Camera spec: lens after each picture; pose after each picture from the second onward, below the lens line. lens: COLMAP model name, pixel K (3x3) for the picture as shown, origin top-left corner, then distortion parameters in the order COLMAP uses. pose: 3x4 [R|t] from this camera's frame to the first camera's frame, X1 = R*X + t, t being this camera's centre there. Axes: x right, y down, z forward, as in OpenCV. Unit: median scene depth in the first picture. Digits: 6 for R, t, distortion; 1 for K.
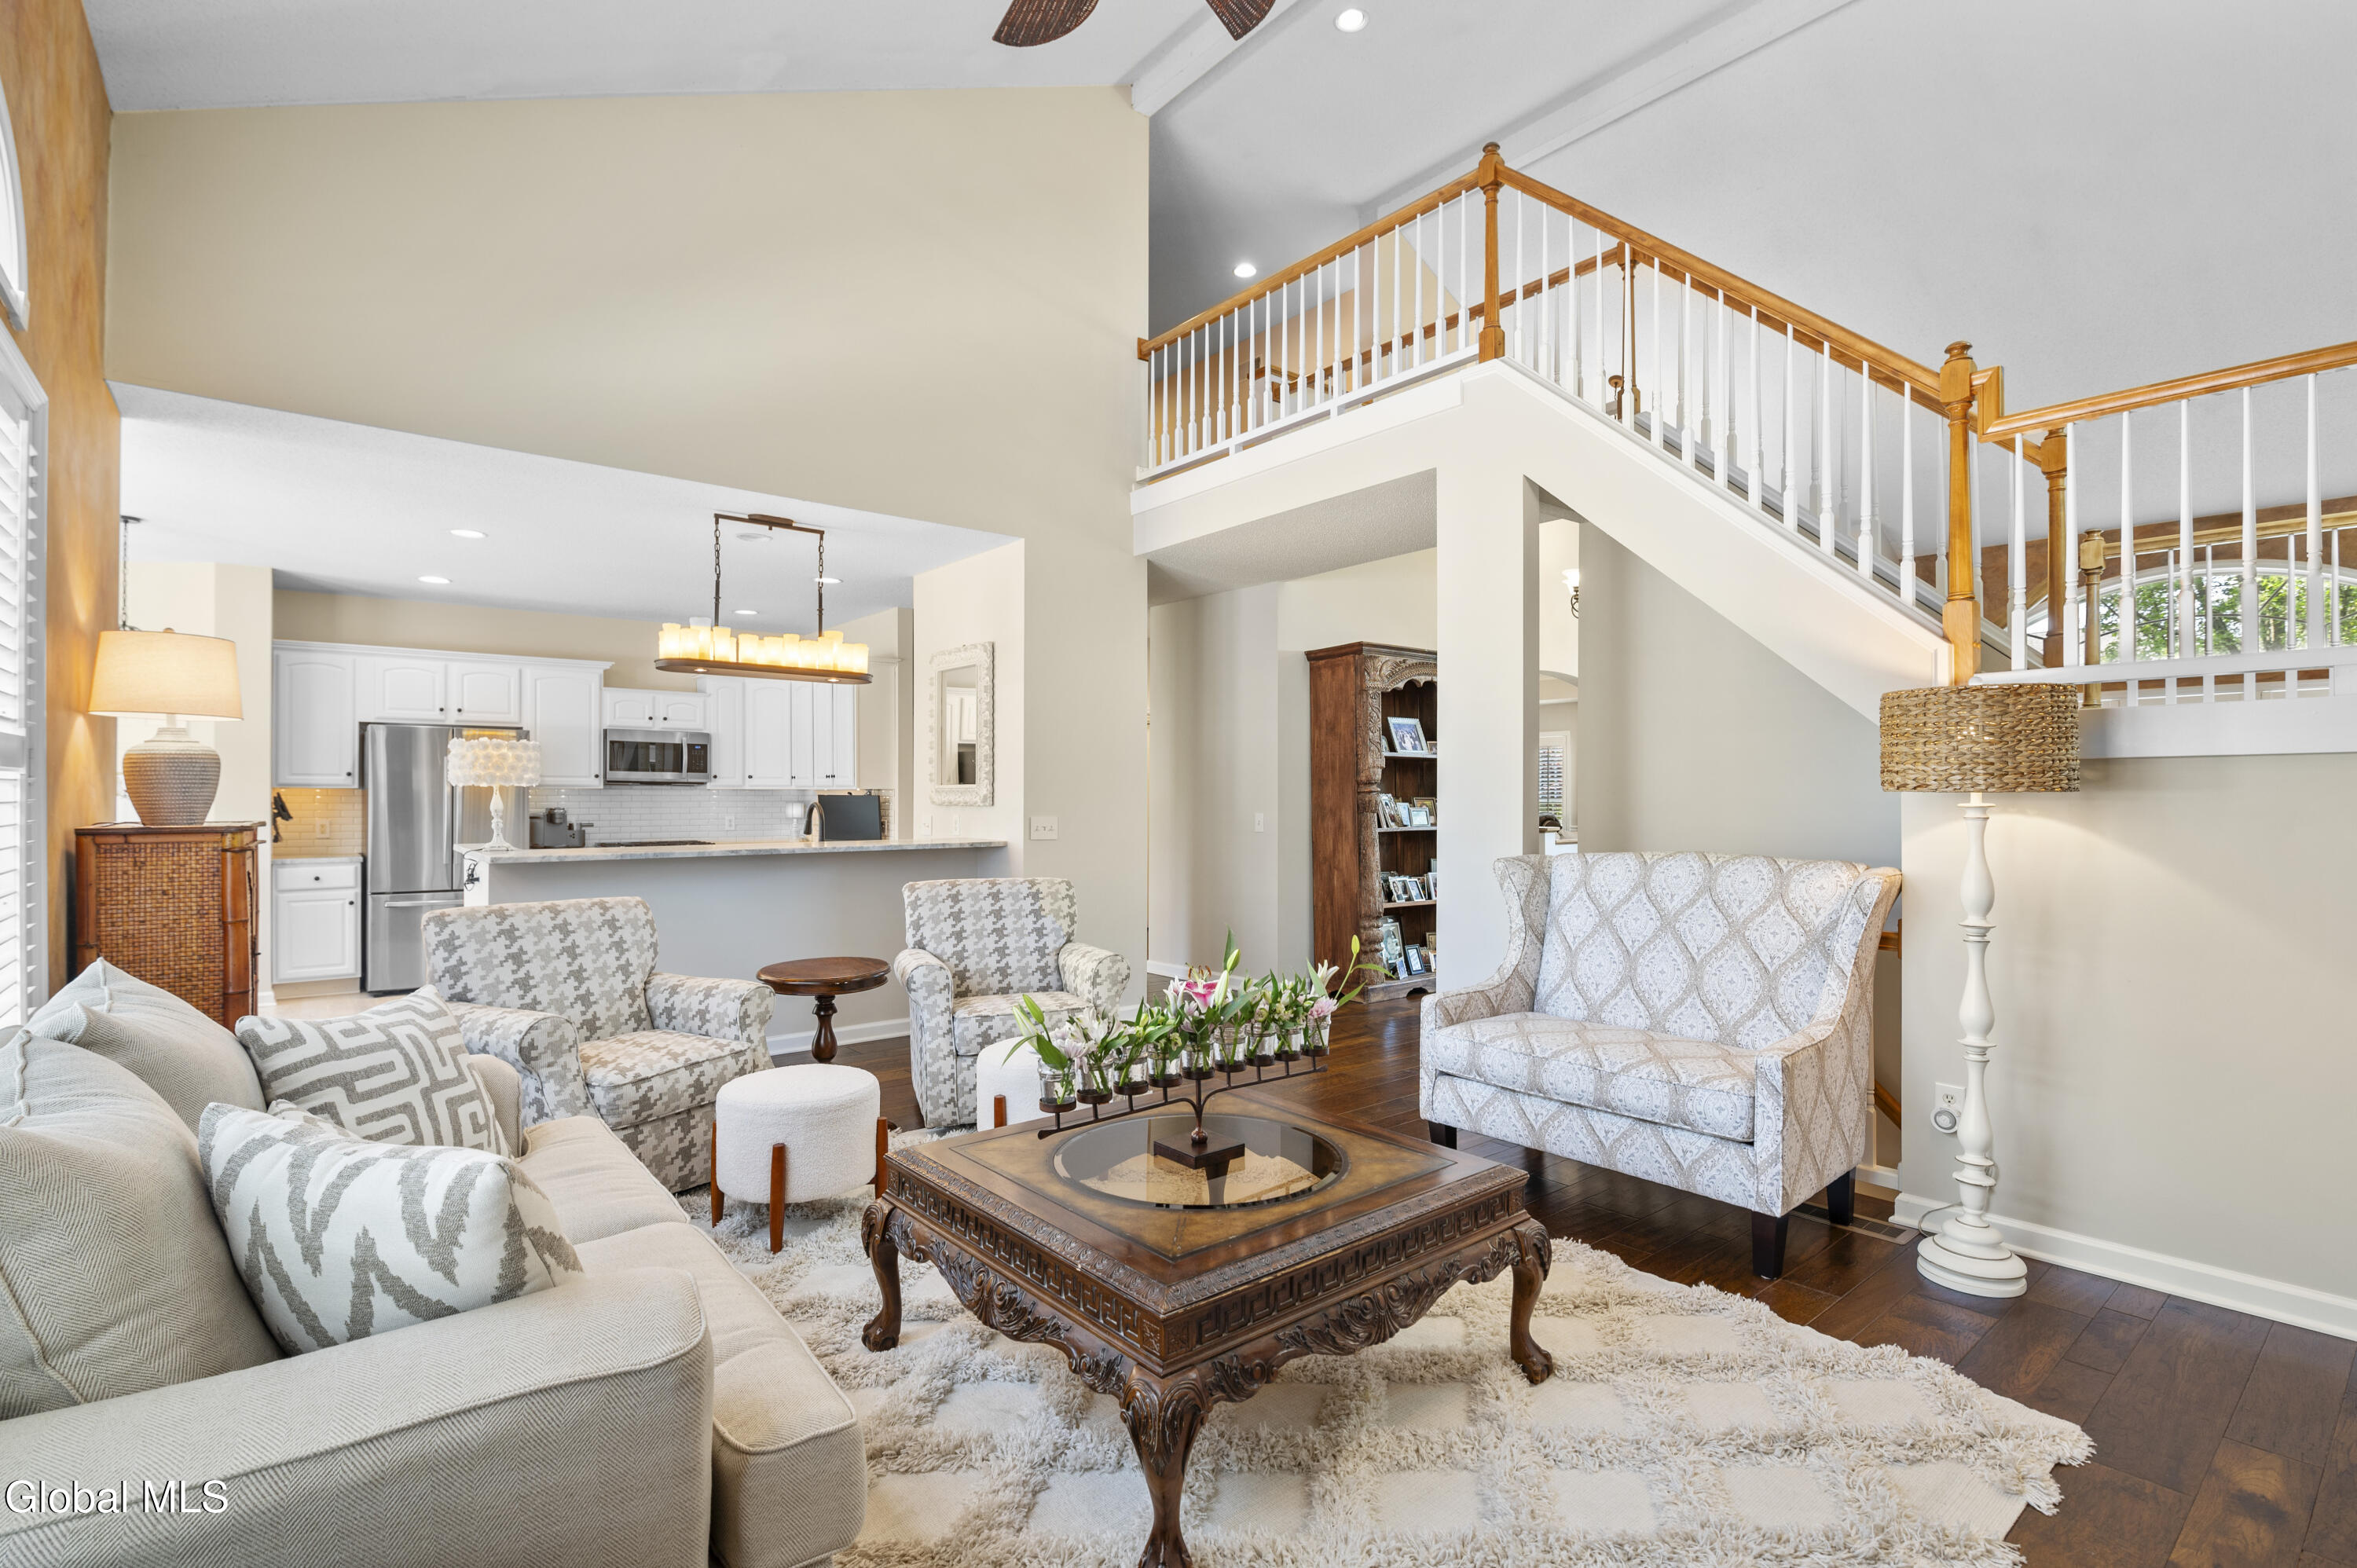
lens RADIAL K [[1109.0, 0, 1189.6], [0, 1109.0, 778.7], [0, 0, 1]] dist [-0.001066, -0.000286]
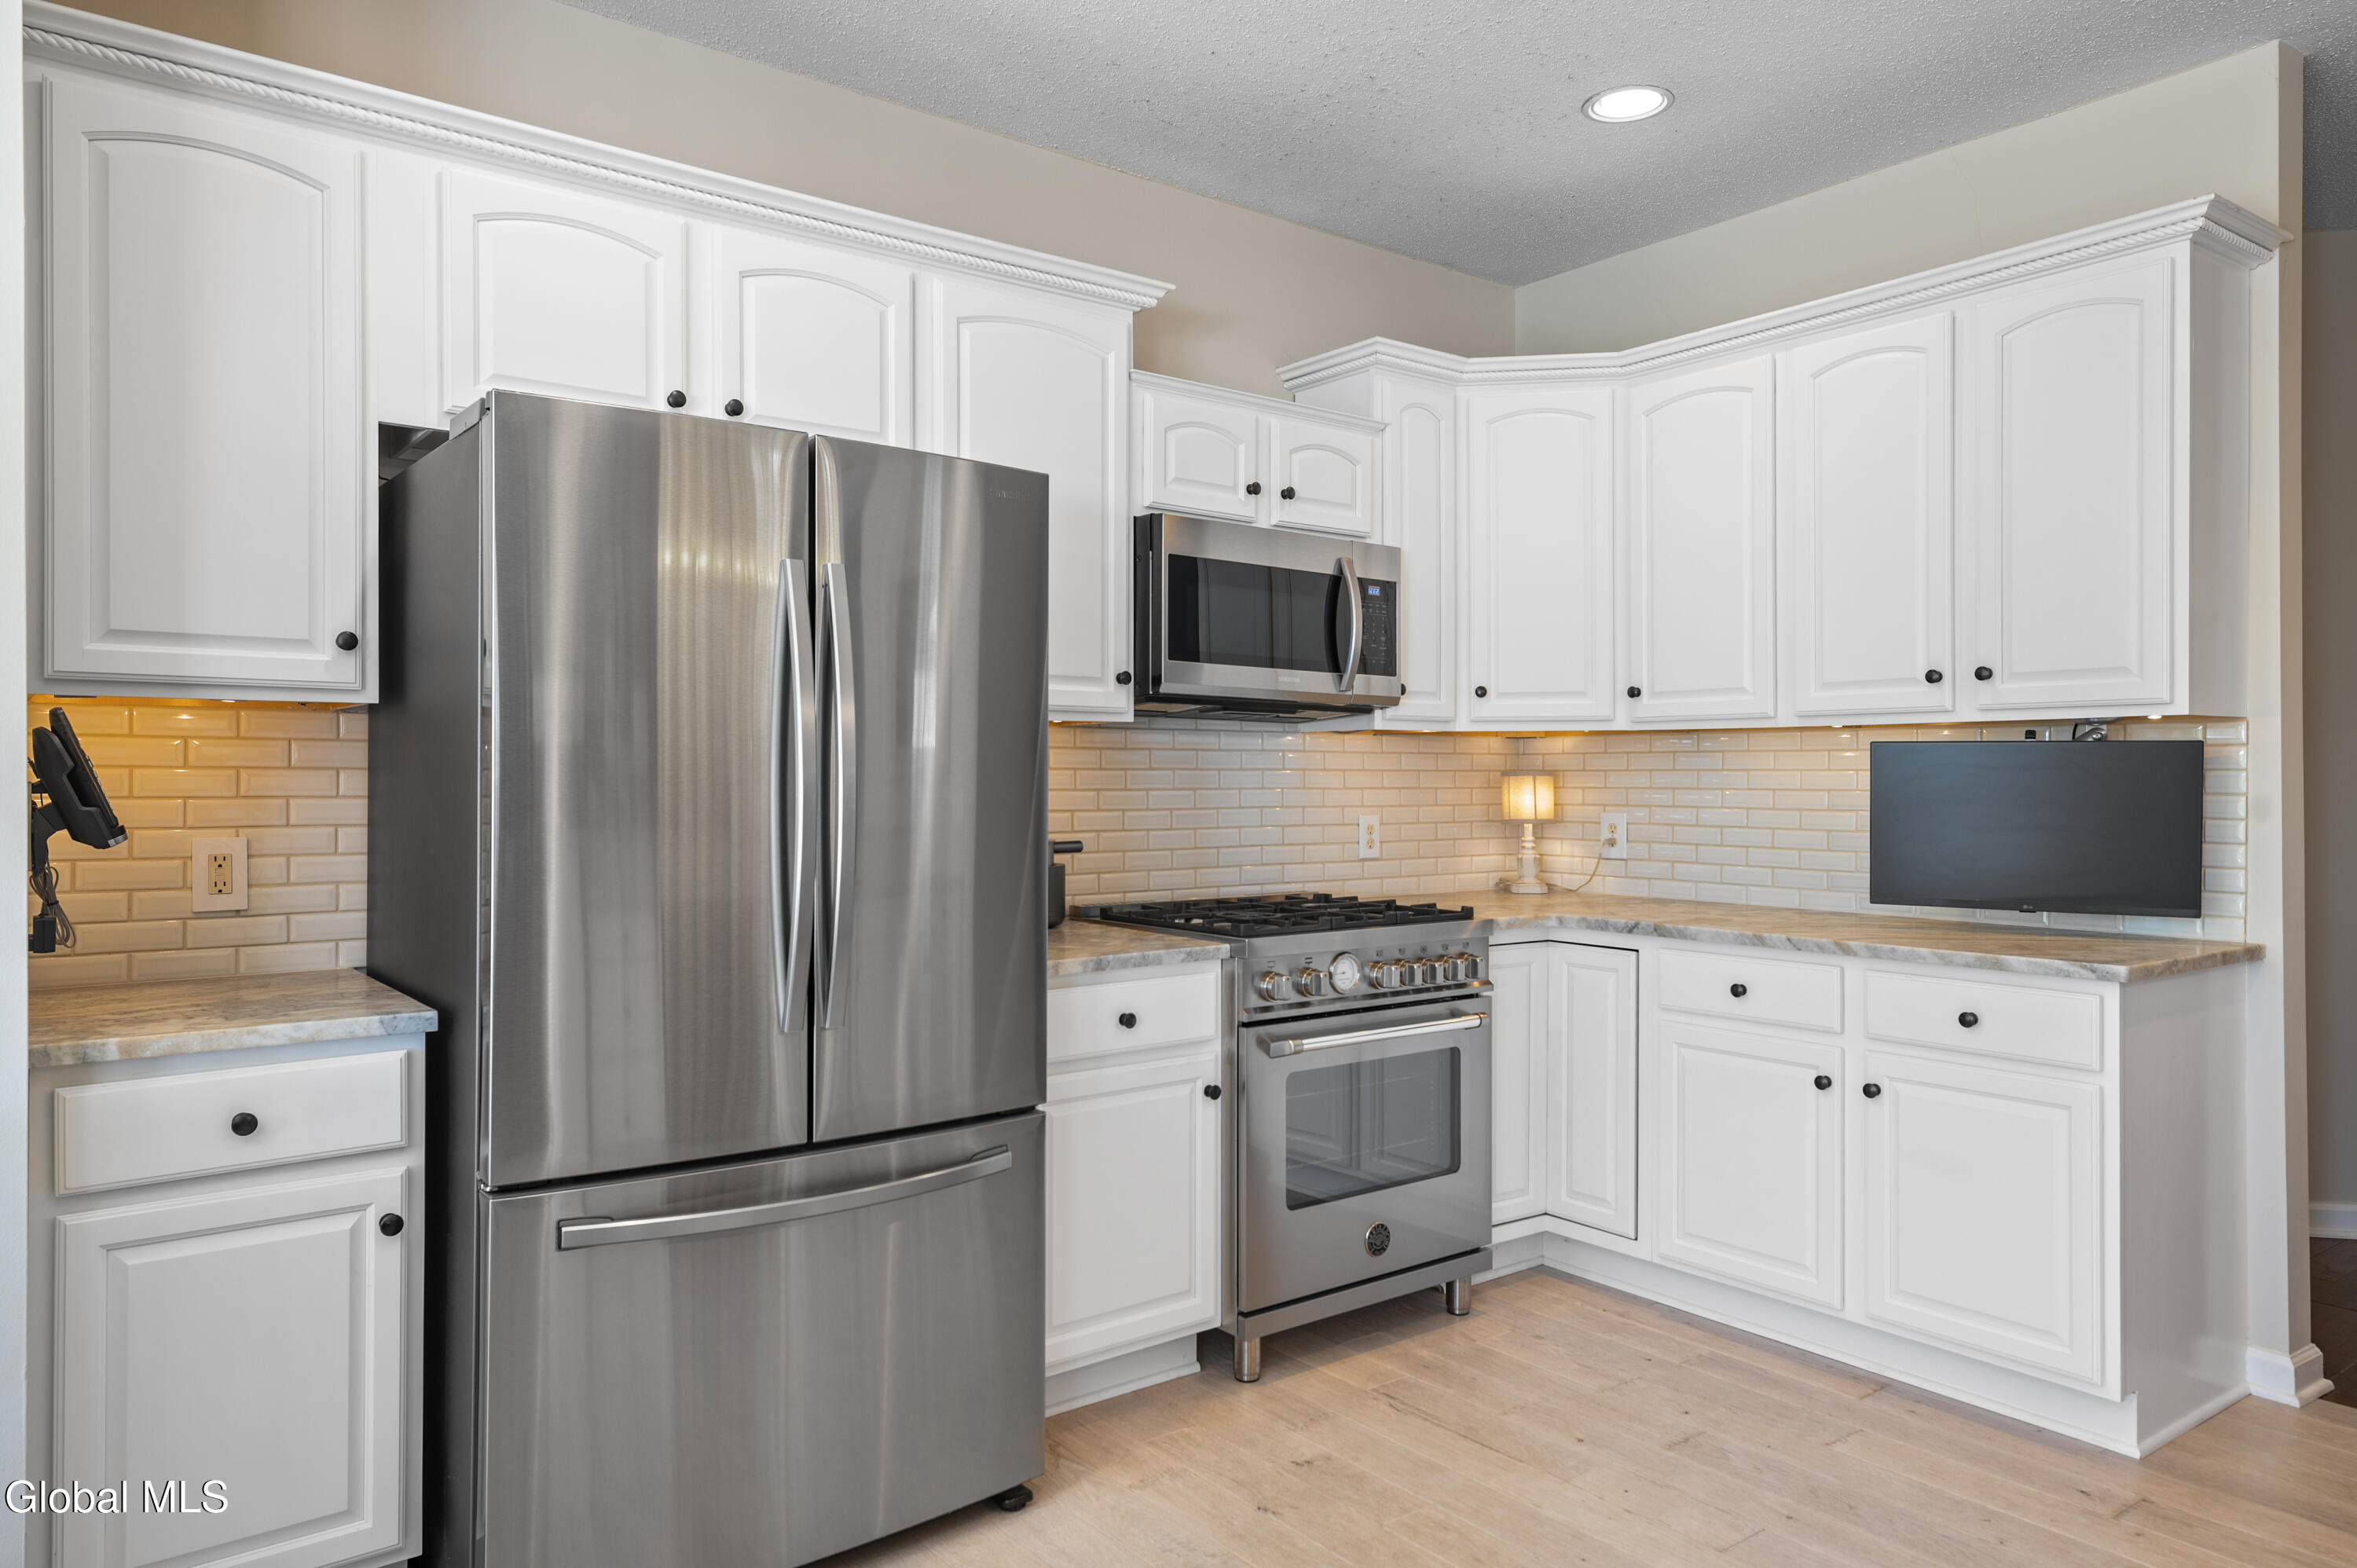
lens RADIAL K [[1514.6, 0, 1178.1], [0, 1514.6, 782.5], [0, 0, 1]] dist [0.008306, 0.001811]
pose [[0.999544, -0.003282, -0.030004, -0.507094], [0.003795, 0.999847, 0.017067, 0.018057], [0.029943, -0.017173, 0.999404, 0.605748]]
